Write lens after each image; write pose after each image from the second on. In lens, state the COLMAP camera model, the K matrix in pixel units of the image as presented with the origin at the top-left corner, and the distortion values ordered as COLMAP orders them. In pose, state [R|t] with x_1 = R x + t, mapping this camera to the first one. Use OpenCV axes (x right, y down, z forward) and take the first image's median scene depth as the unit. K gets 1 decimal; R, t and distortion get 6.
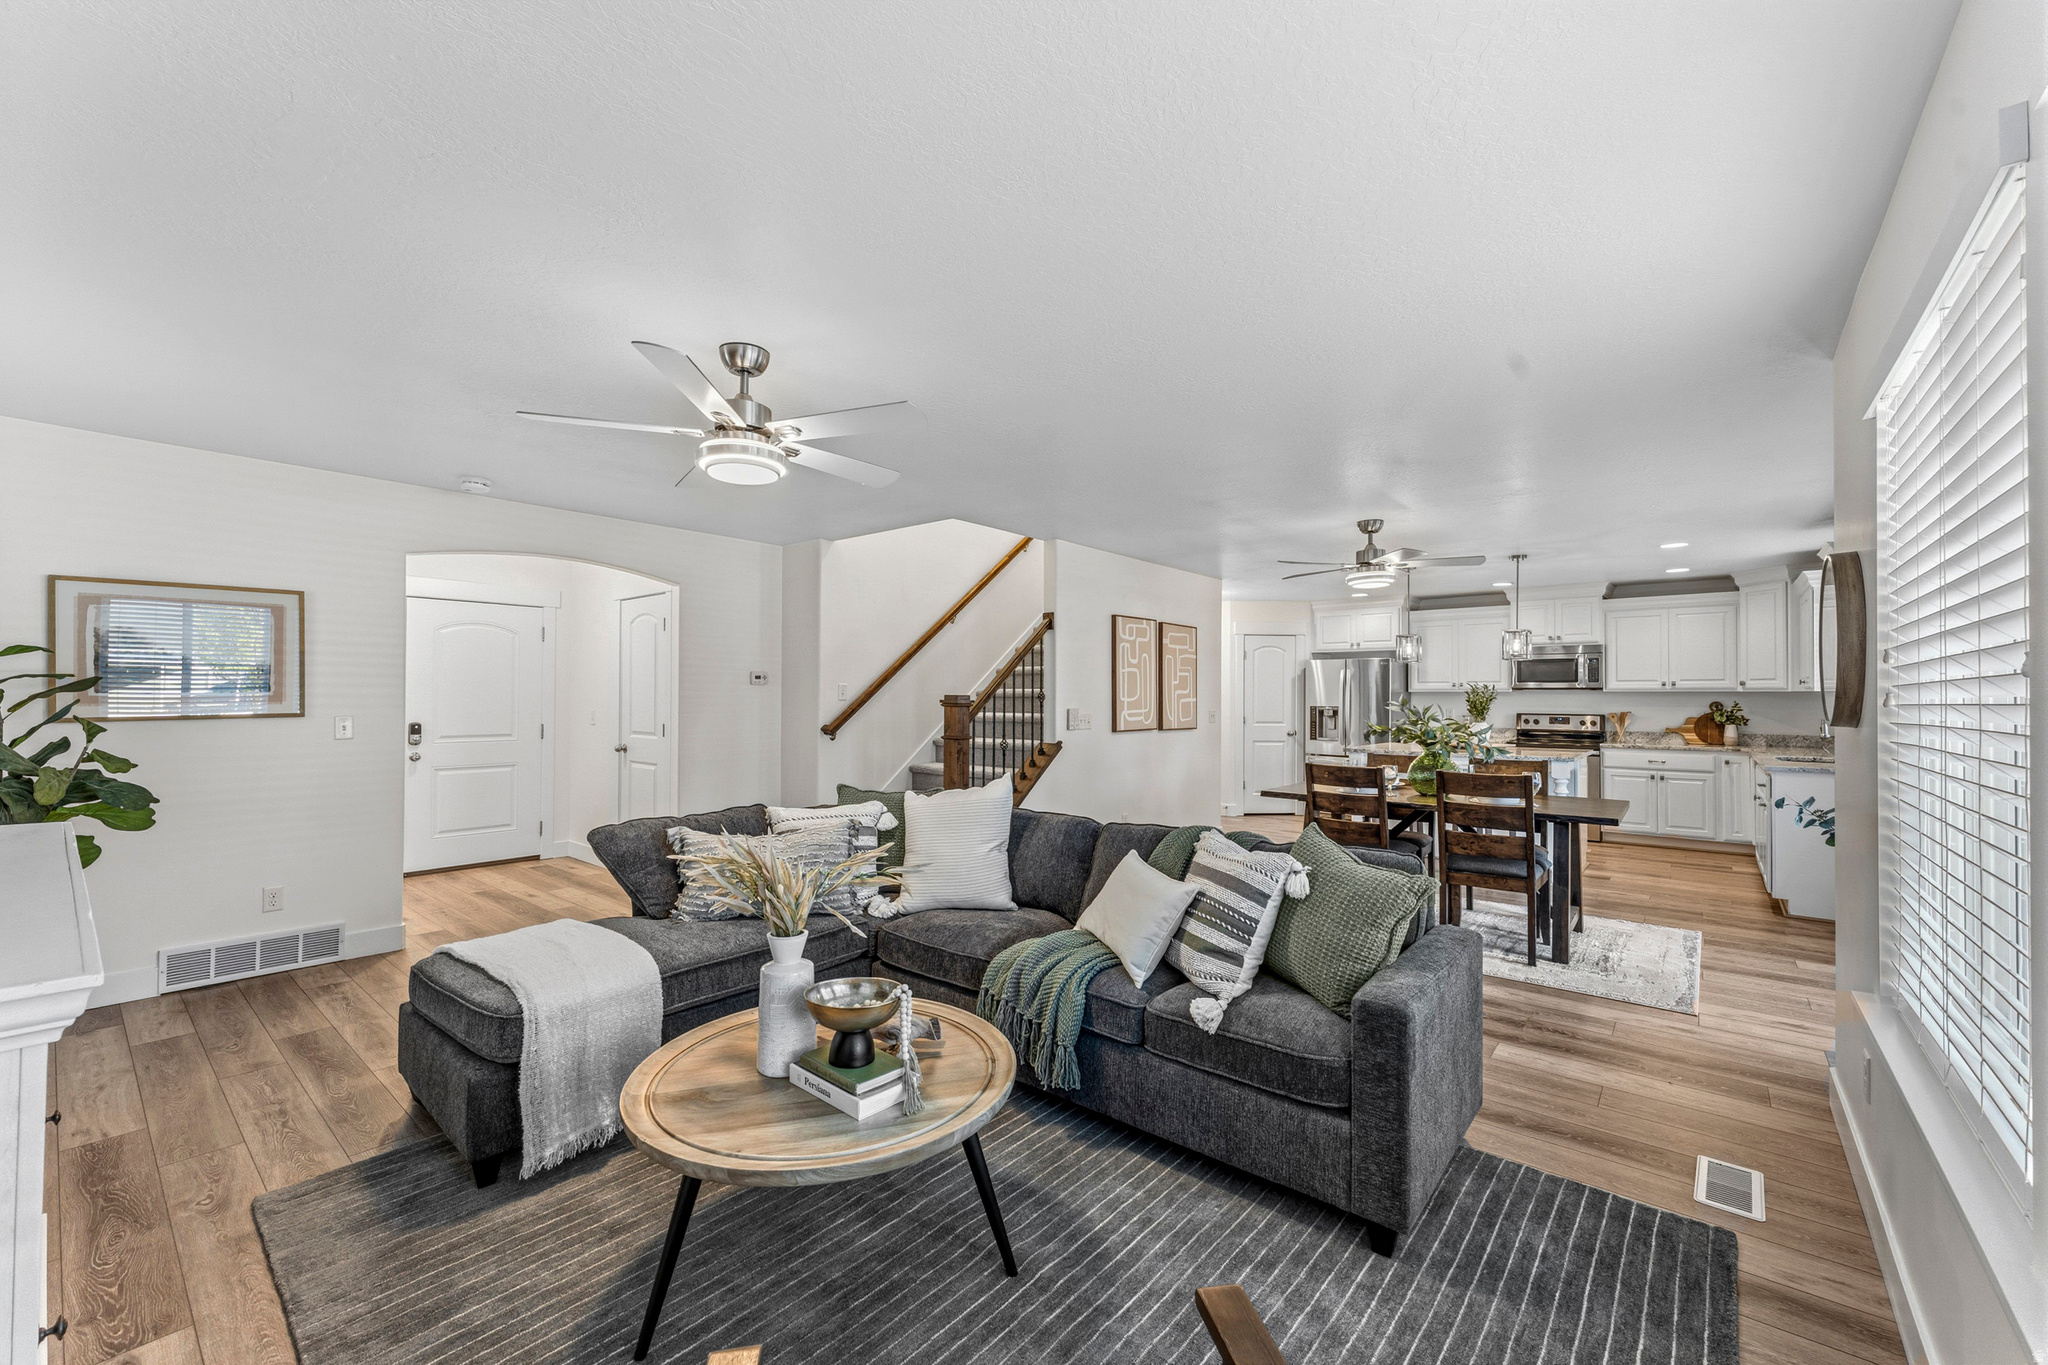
lens RADIAL K [[812.5, 0, 1024.0], [0, 812.5, 682.5], [0, 0, 1]] dist [0.002916, 0.000240]
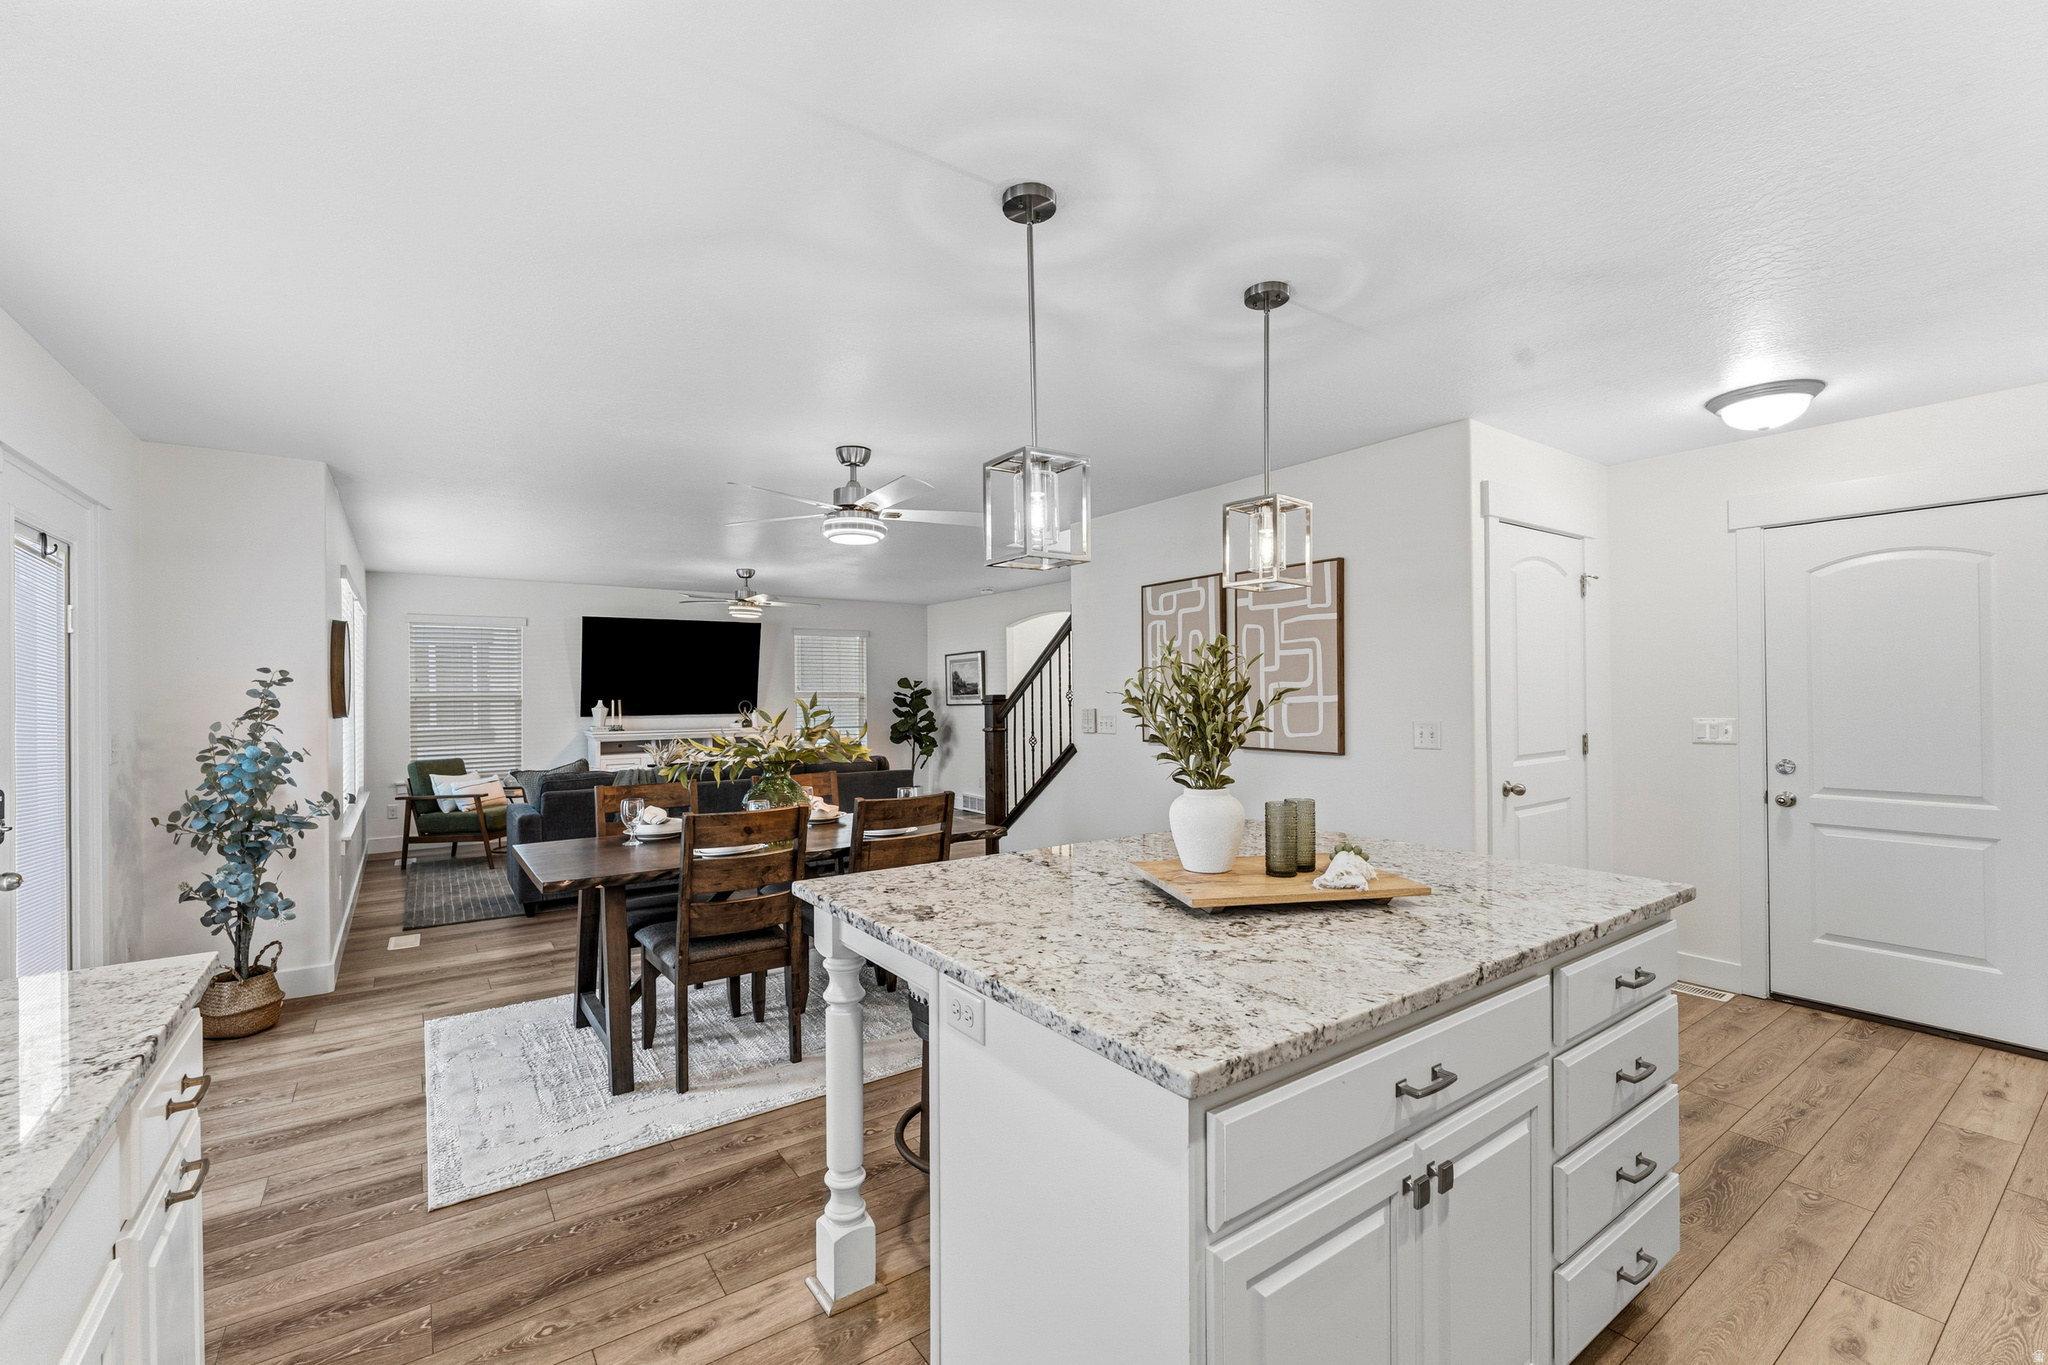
lens RADIAL K [[862.6, 0, 1021.4], [0, 862.6, 693.4], [0, 0, 1]] dist [-0.000379, 0.000044]
pose [[-0.252861, -0.001305, -0.967502, 0.753645], [0.024736, 0.999663, -0.007813, 0.016432], [0.967186, -0.025908, -0.252744, 0.898808]]
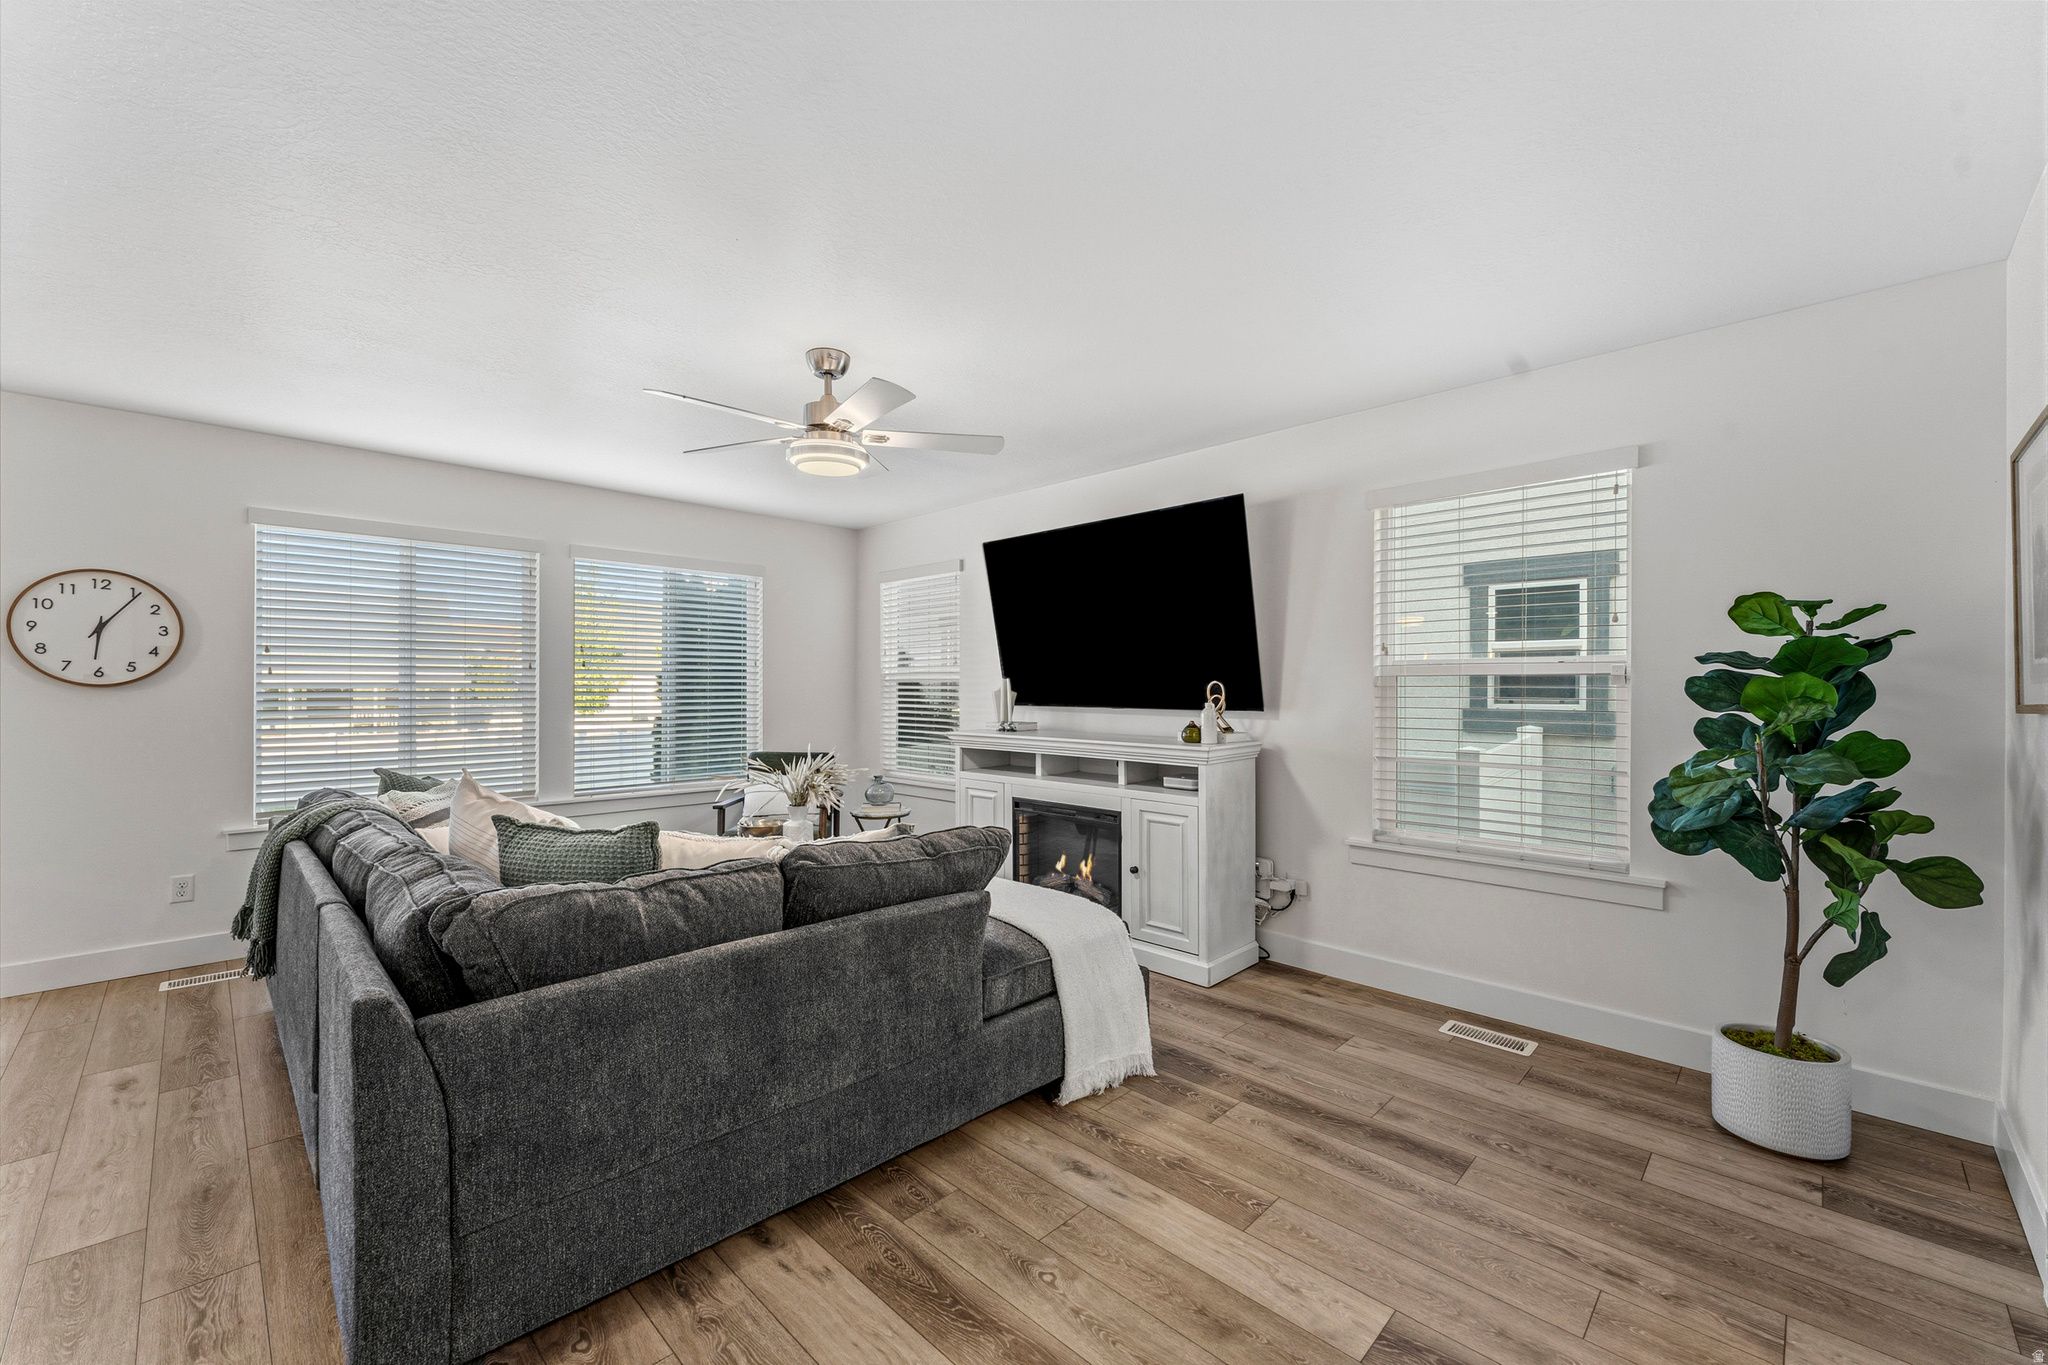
lens RADIAL K [[814.7, 0, 1018.6], [0, 814.7, 687.5], [0, 0, 1]] dist [-0.000383, -0.000335]
pose [[-0.996147, -0.006855, 0.087436, -0.243535], [-0.008633, 0.999763, -0.019972, 0.022077], [-0.087279, -0.020650, -0.995970, 0.720038]]
